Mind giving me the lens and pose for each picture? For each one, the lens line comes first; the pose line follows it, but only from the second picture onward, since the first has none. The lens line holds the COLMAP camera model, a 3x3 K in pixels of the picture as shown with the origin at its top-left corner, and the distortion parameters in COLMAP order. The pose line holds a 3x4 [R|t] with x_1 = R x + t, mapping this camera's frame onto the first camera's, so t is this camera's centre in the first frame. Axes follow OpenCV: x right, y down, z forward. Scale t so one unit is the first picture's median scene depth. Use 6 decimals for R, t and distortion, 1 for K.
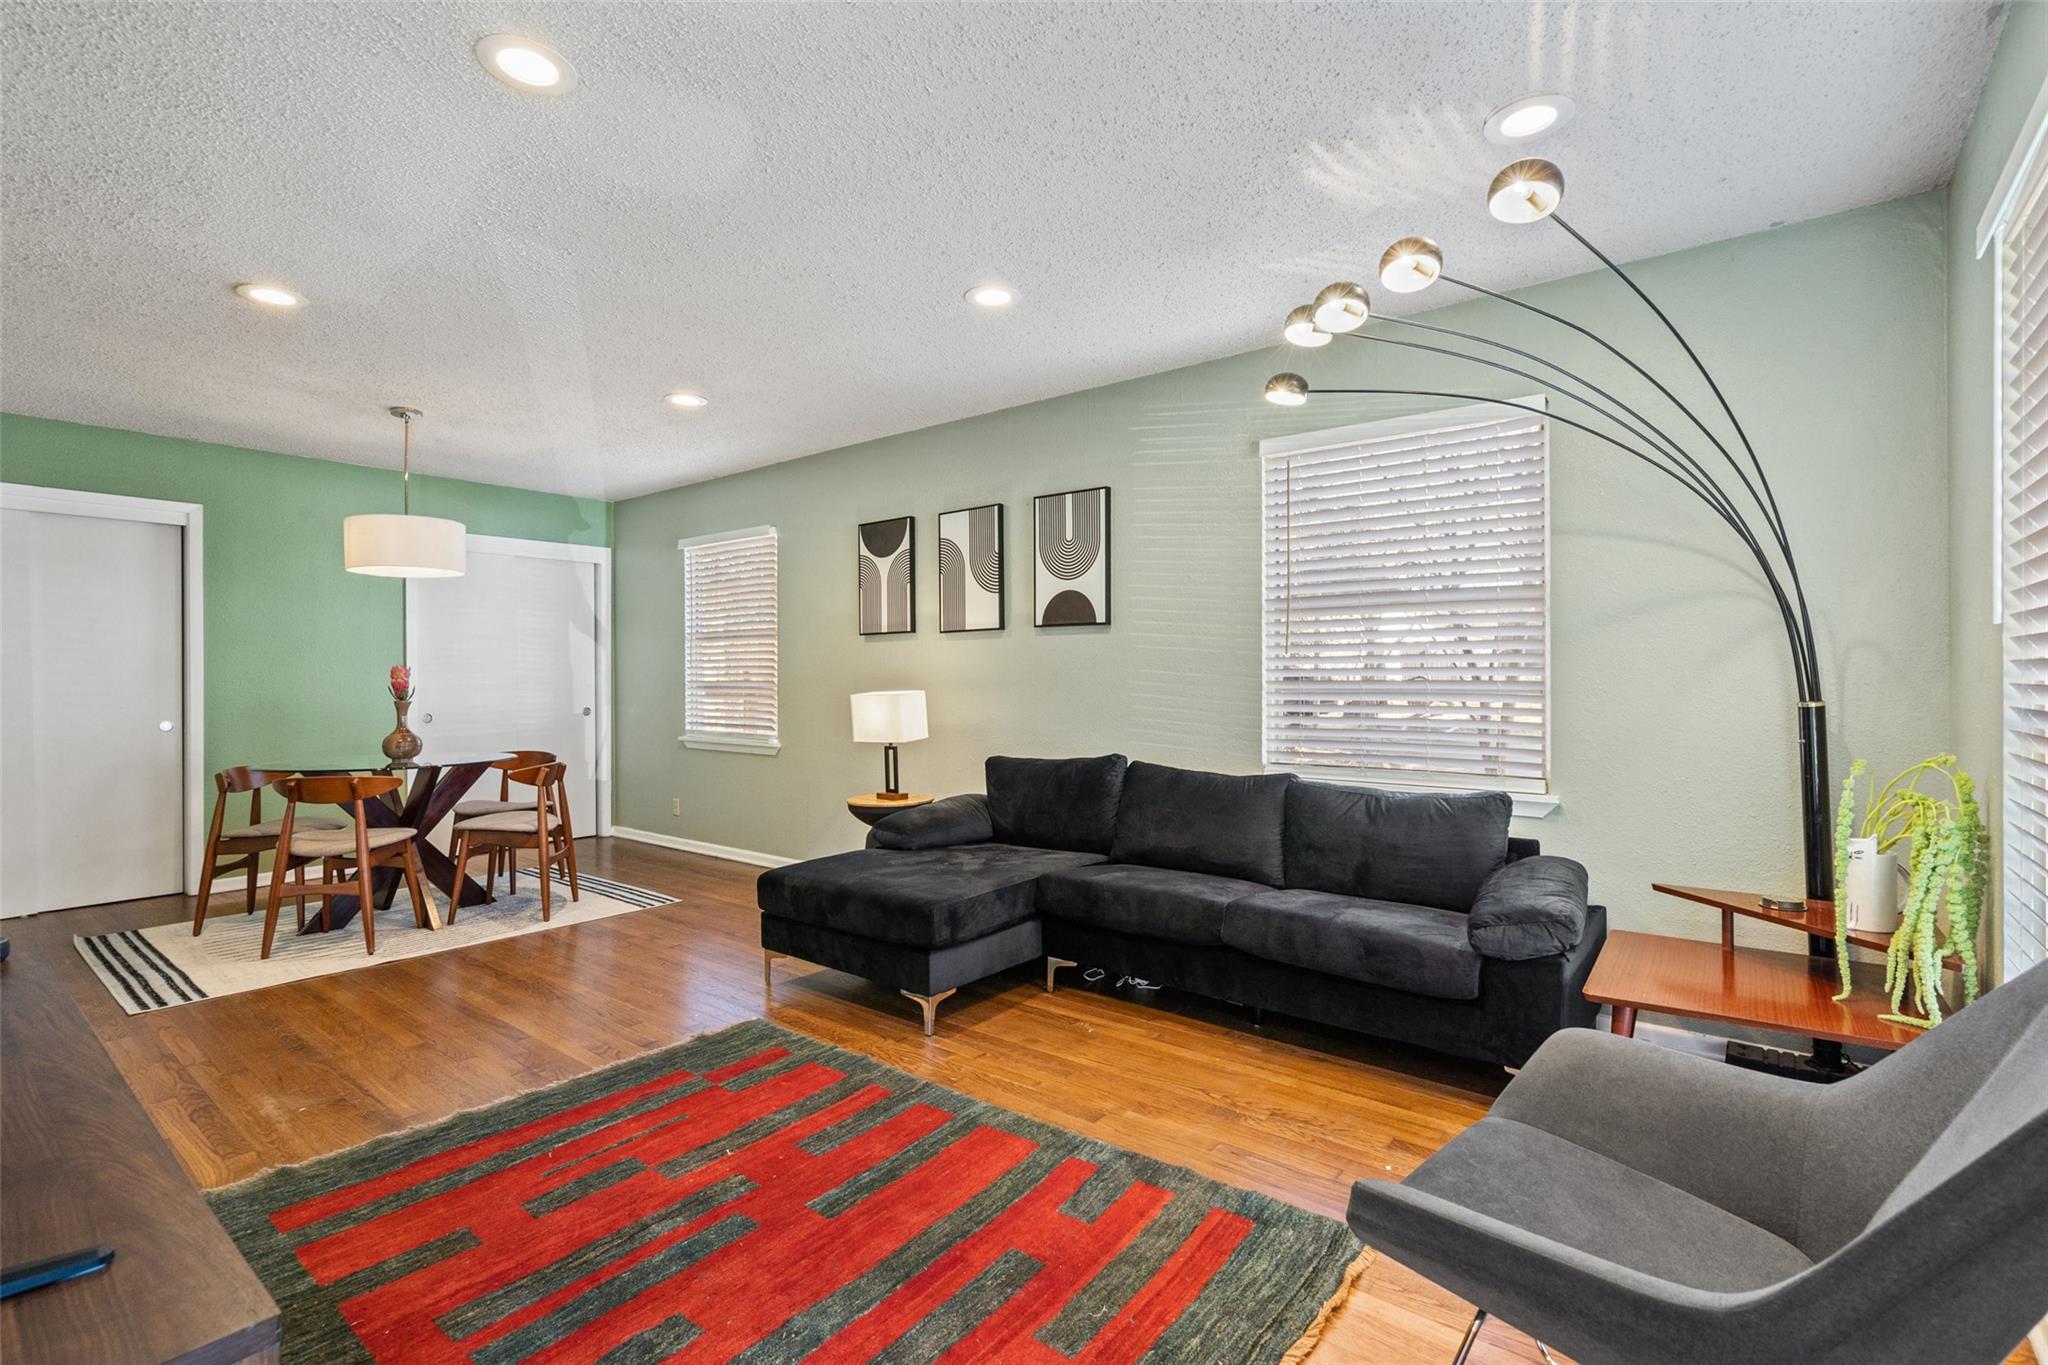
lens RADIAL K [[944.0, 0, 1026.5], [0, 944.0, 684.2], [0, 0, 1]] dist [-0.006839, 0.003243]
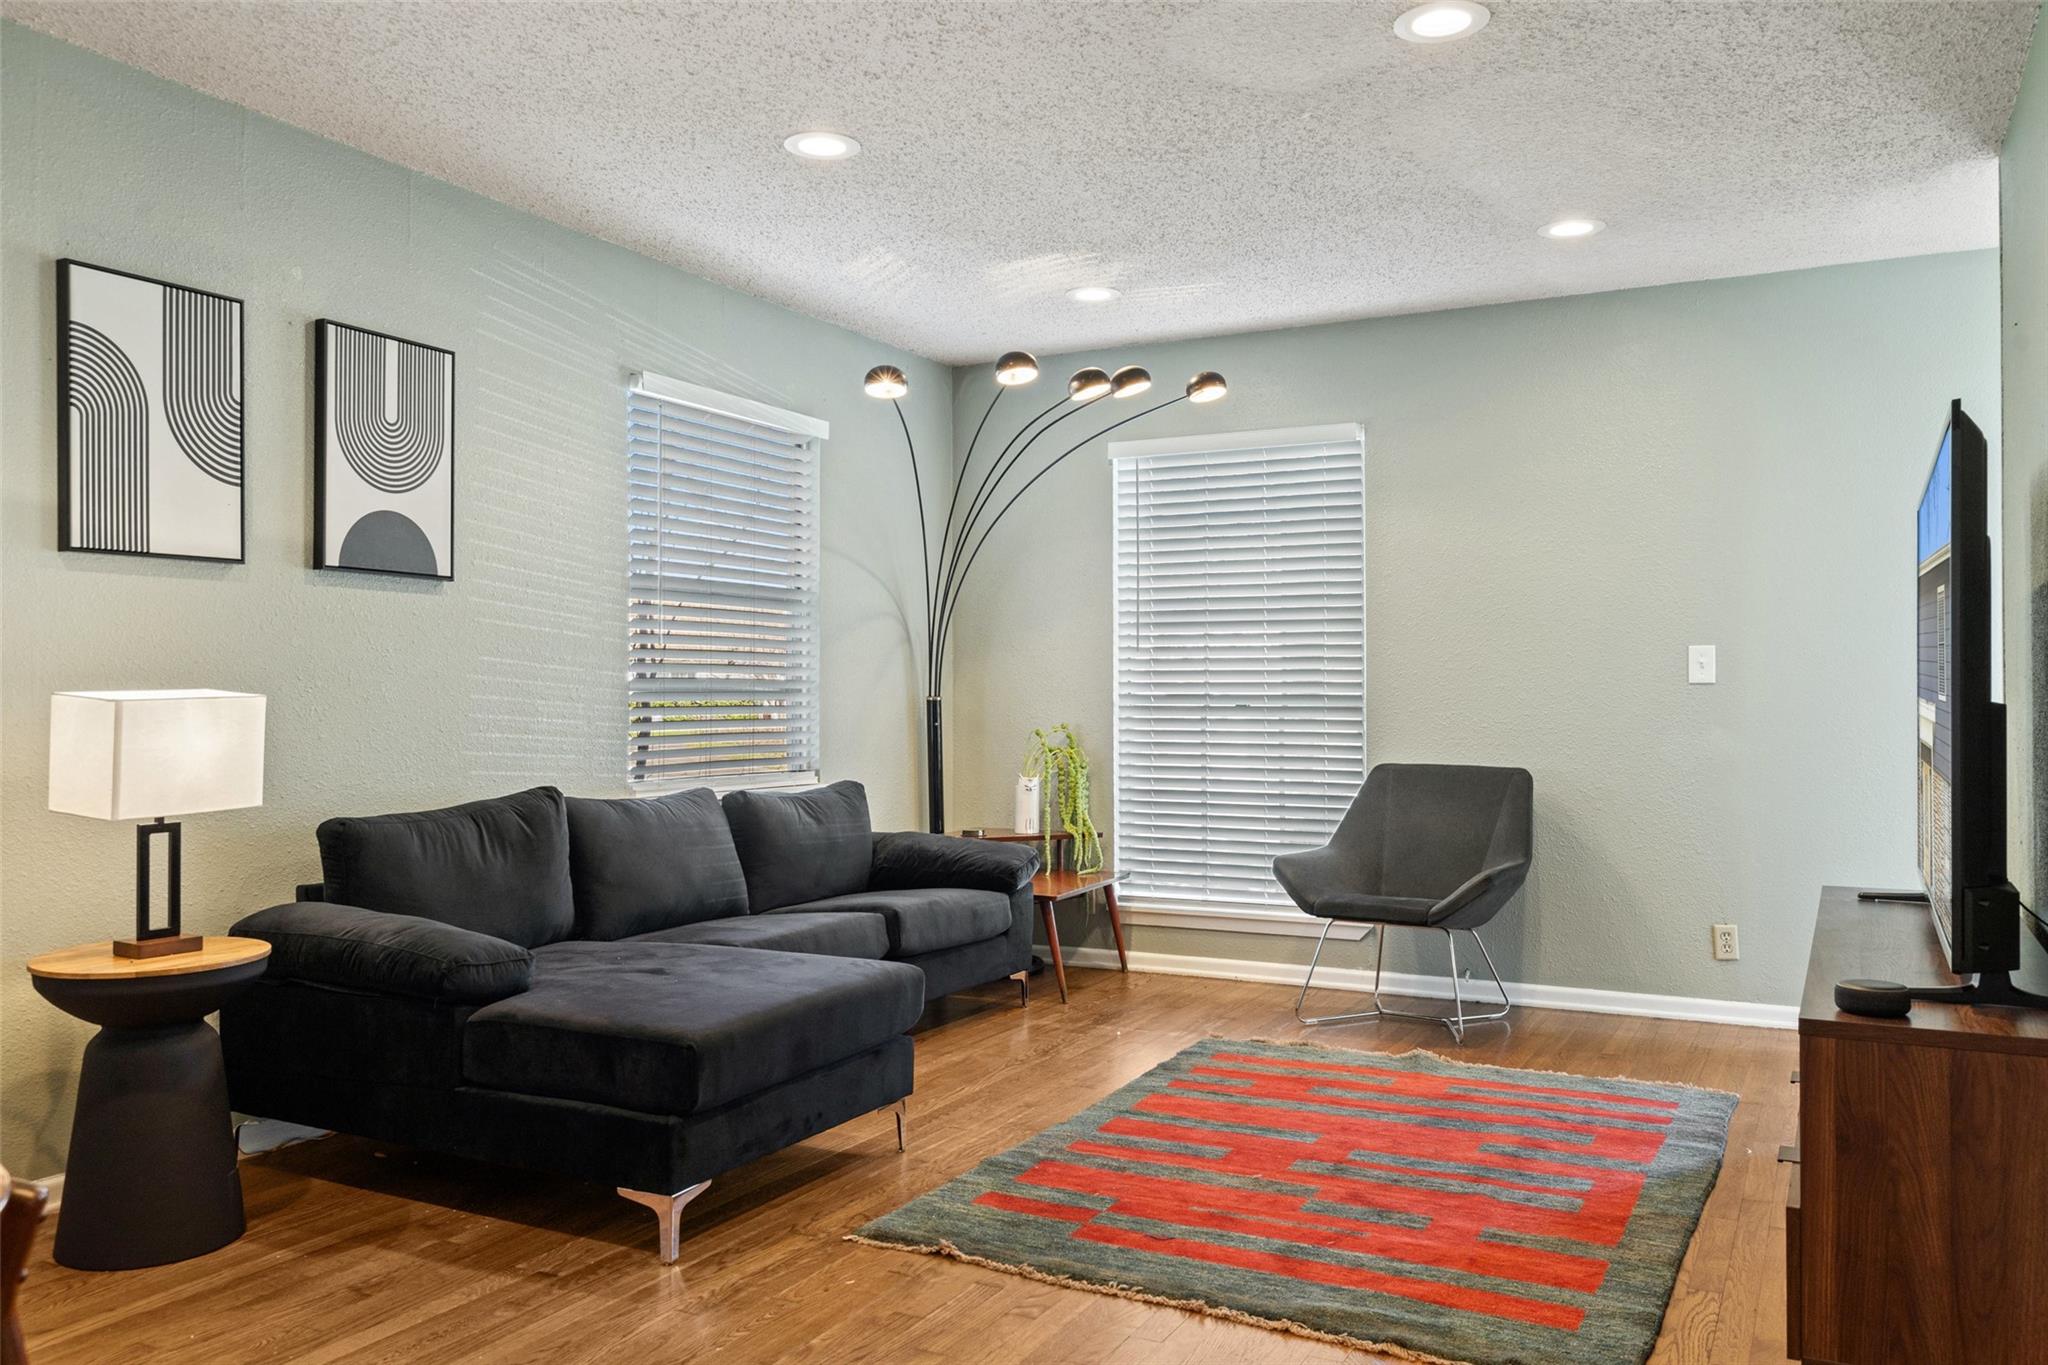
lens RADIAL K [[1562.4, 0, 1027.2], [0, 1562.4, 687.9], [0, 0, 1]] dist [0.001942, 0.001675]
pose [[-0.185997, 0.011664, 0.982481, -0.883289], [0.008839, 0.999909, -0.010198, 0.017152], [-0.982511, 0.006787, -0.186083, 0.755025]]
